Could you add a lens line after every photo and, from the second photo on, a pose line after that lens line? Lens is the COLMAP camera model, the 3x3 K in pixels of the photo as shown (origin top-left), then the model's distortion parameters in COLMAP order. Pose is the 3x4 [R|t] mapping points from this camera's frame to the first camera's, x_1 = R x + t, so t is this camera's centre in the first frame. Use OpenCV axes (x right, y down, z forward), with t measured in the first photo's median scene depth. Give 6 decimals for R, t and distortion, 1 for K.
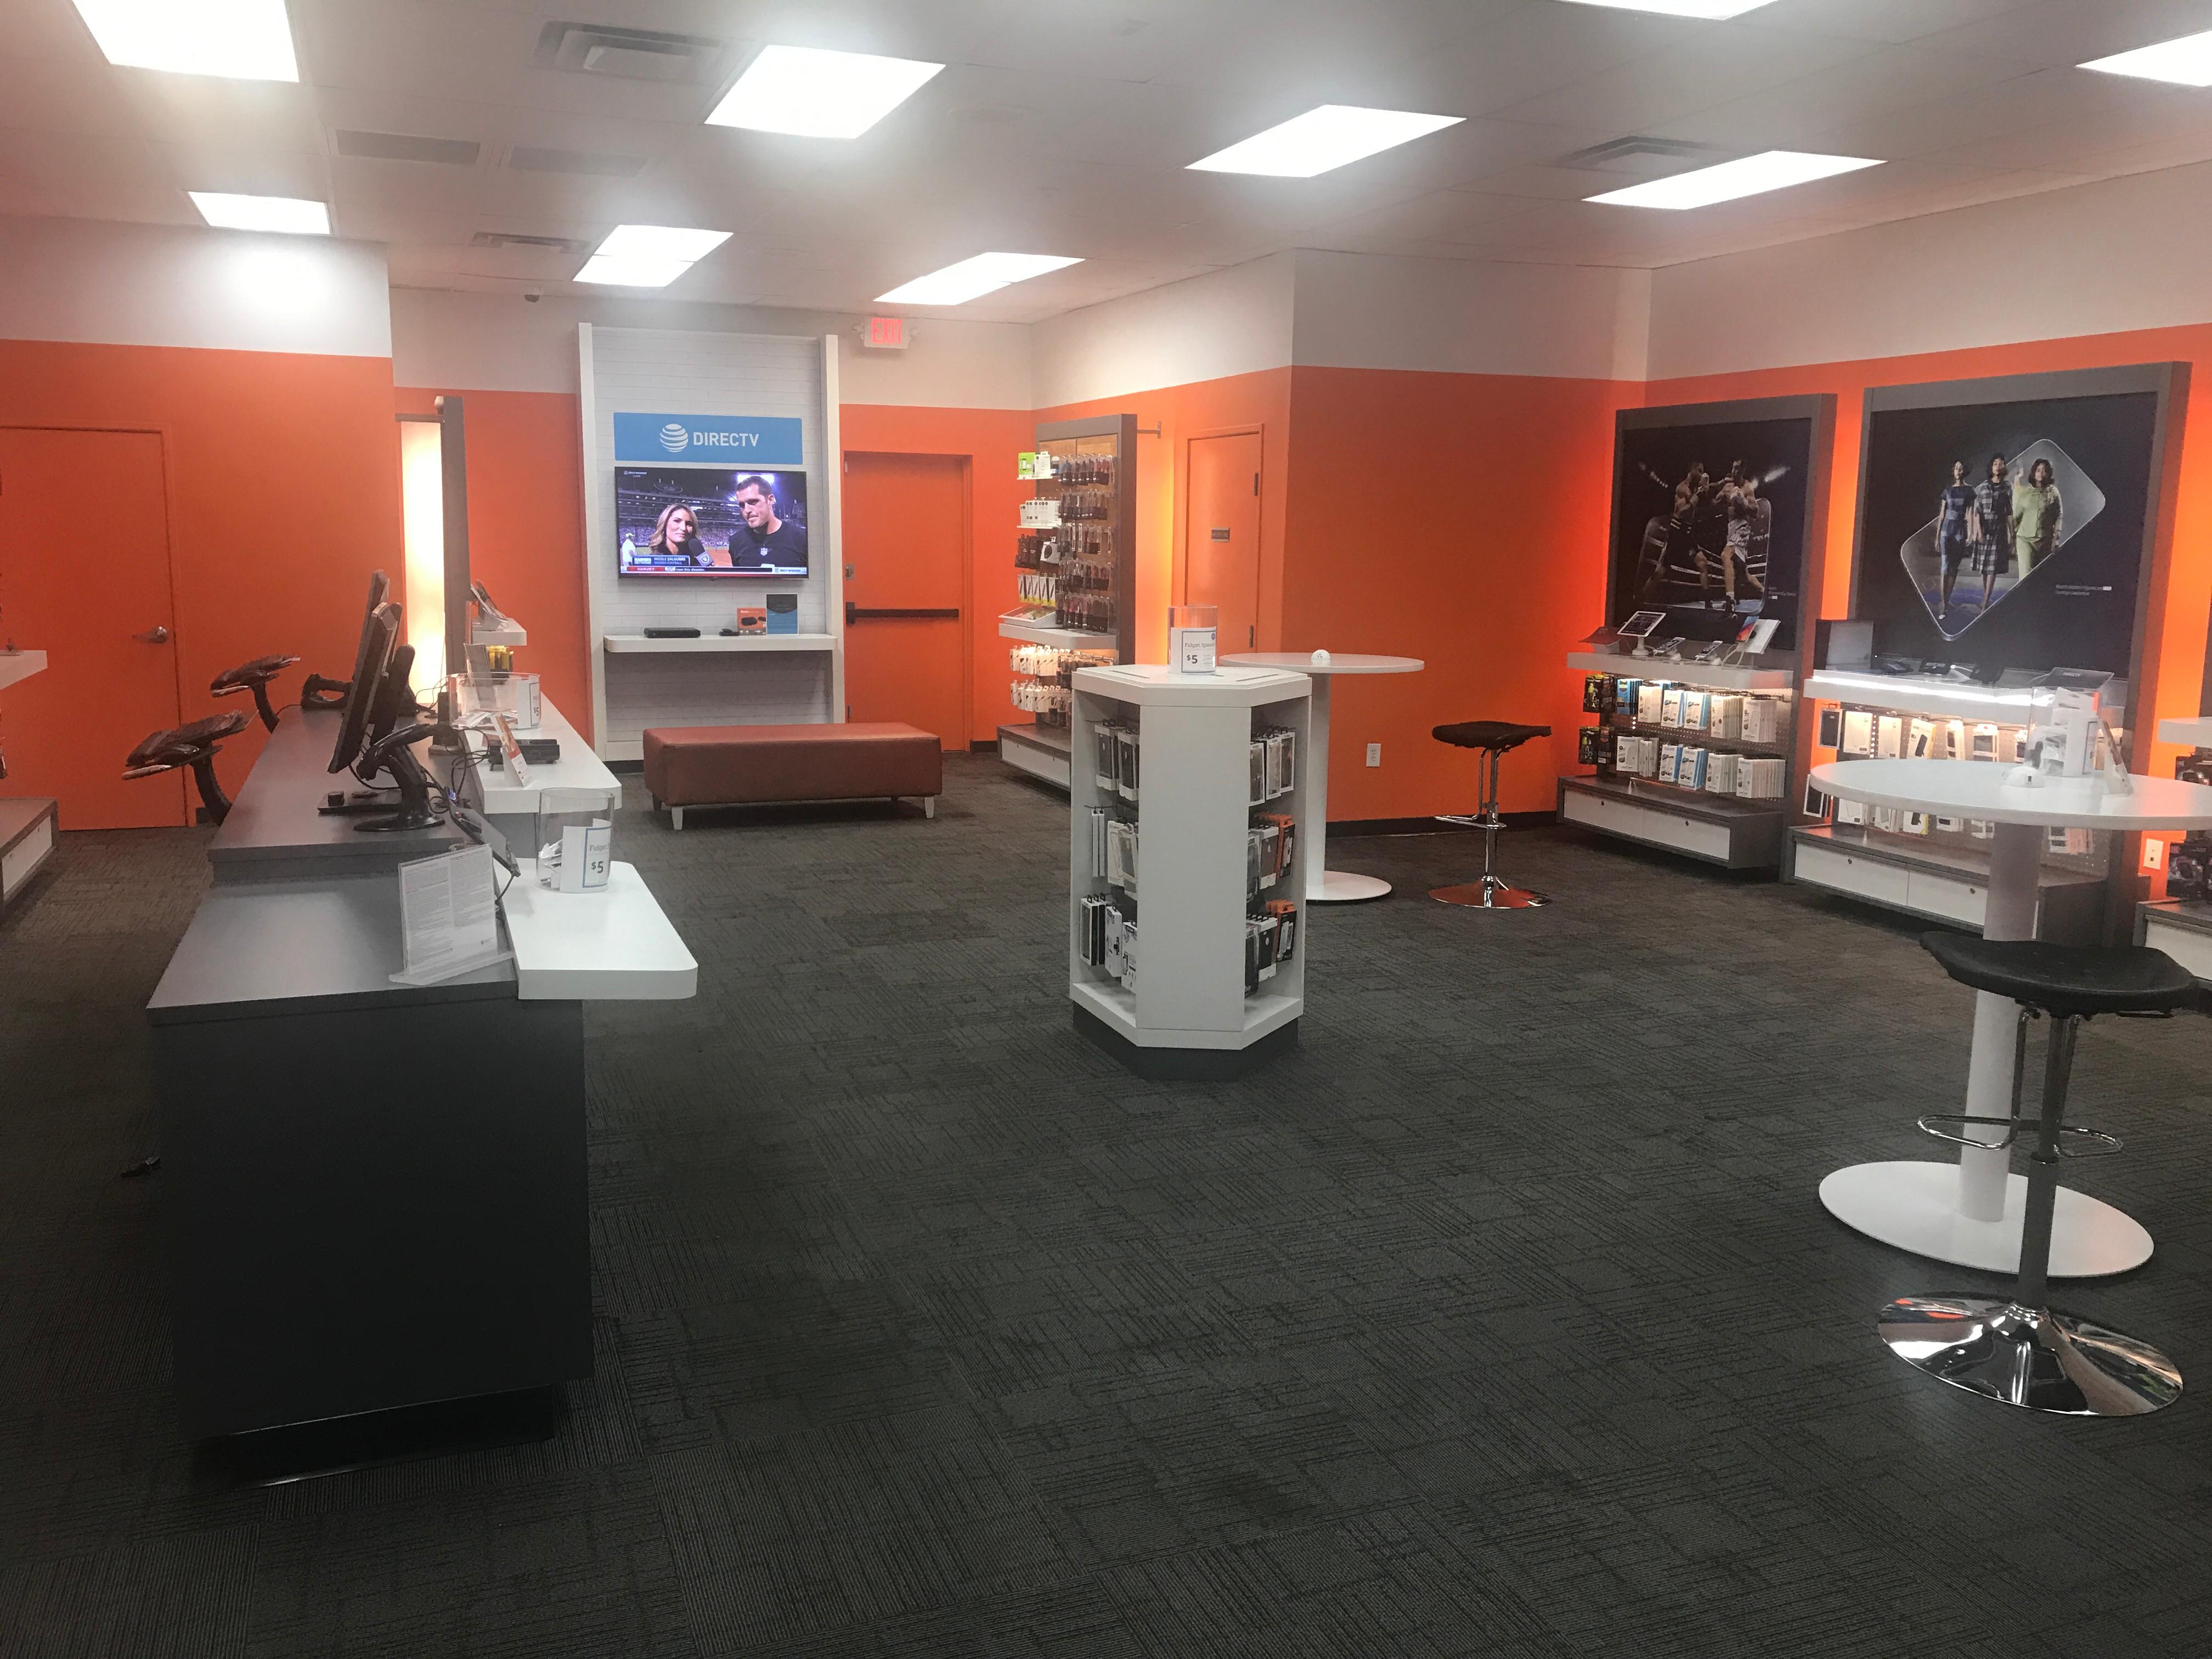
lens RADIAL K [[1806.0, 0, 1106.0], [0, 1806.0, 829.5], [0, 0, 1]] dist [-0.043198, 0.001200]
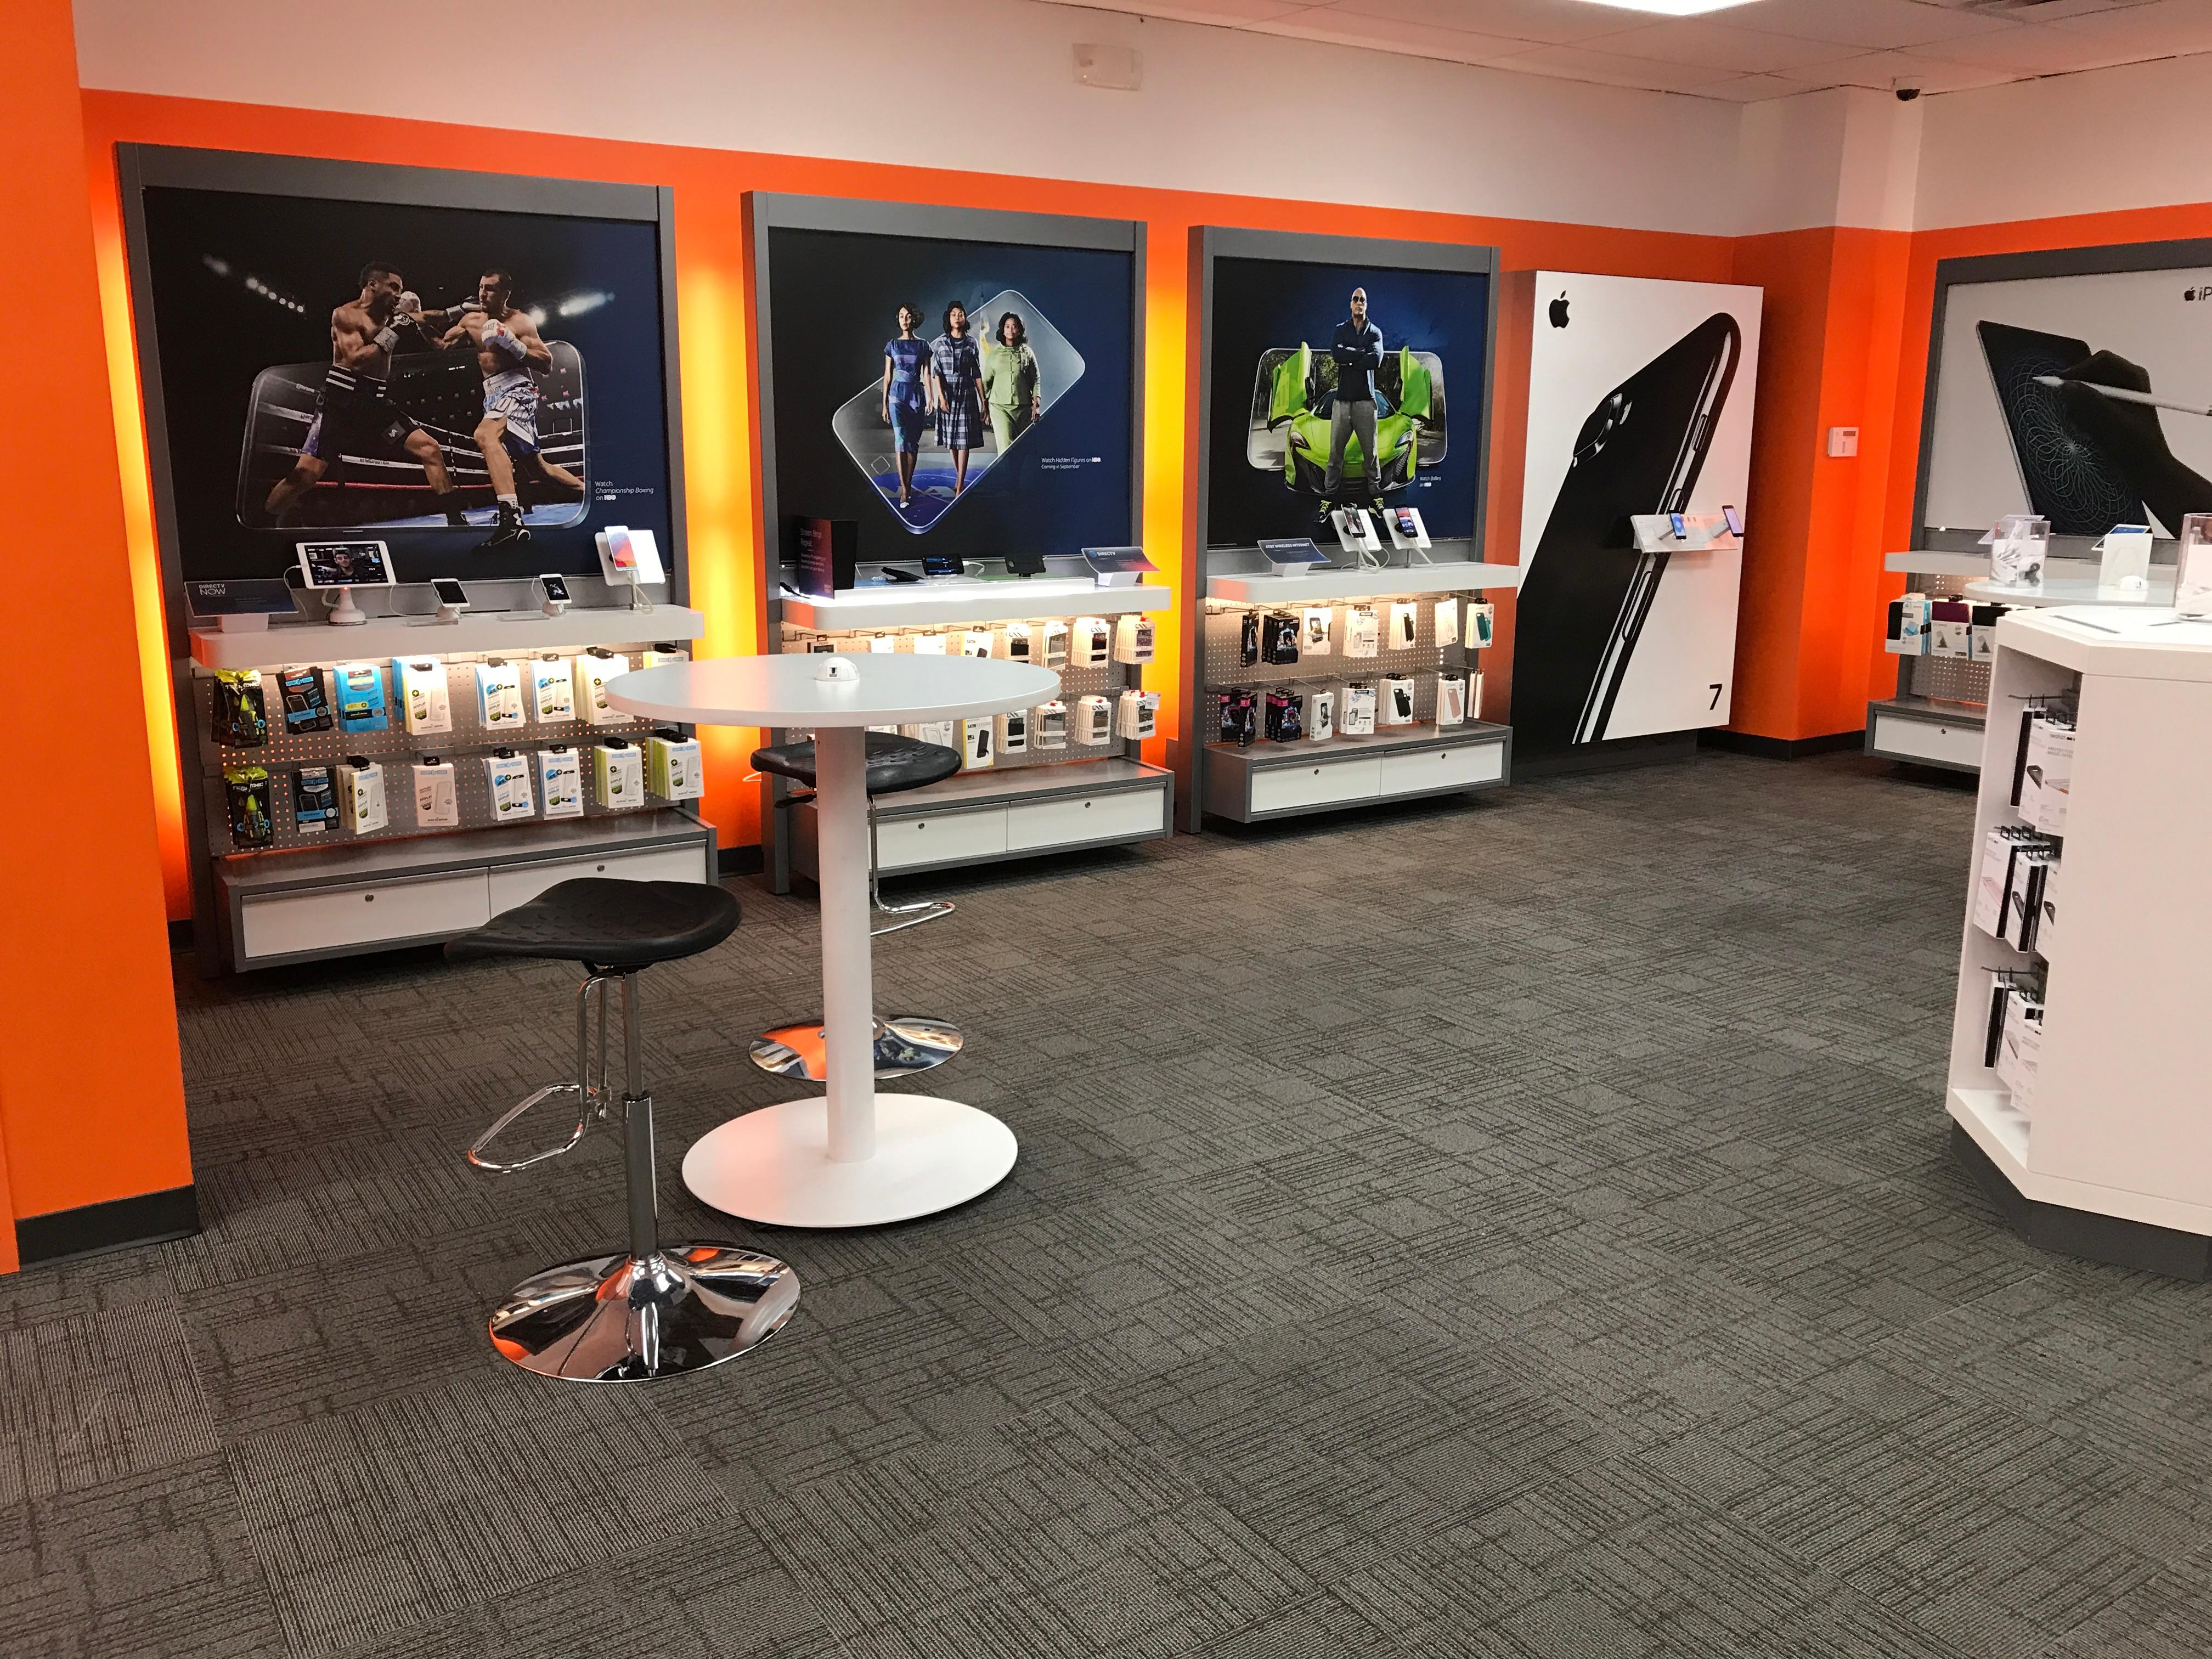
lens RADIAL K [[1806.0, 0, 1106.0], [0, 1806.0, 829.5], [0, 0, 1]] dist [-0.043198, 0.001200]
pose [[-0.202951, -0.213382, 0.955656, -0.352182], [0.155946, 0.956467, 0.246681, -0.165439], [-0.966691, 0.199095, -0.160840, 1.075072]]
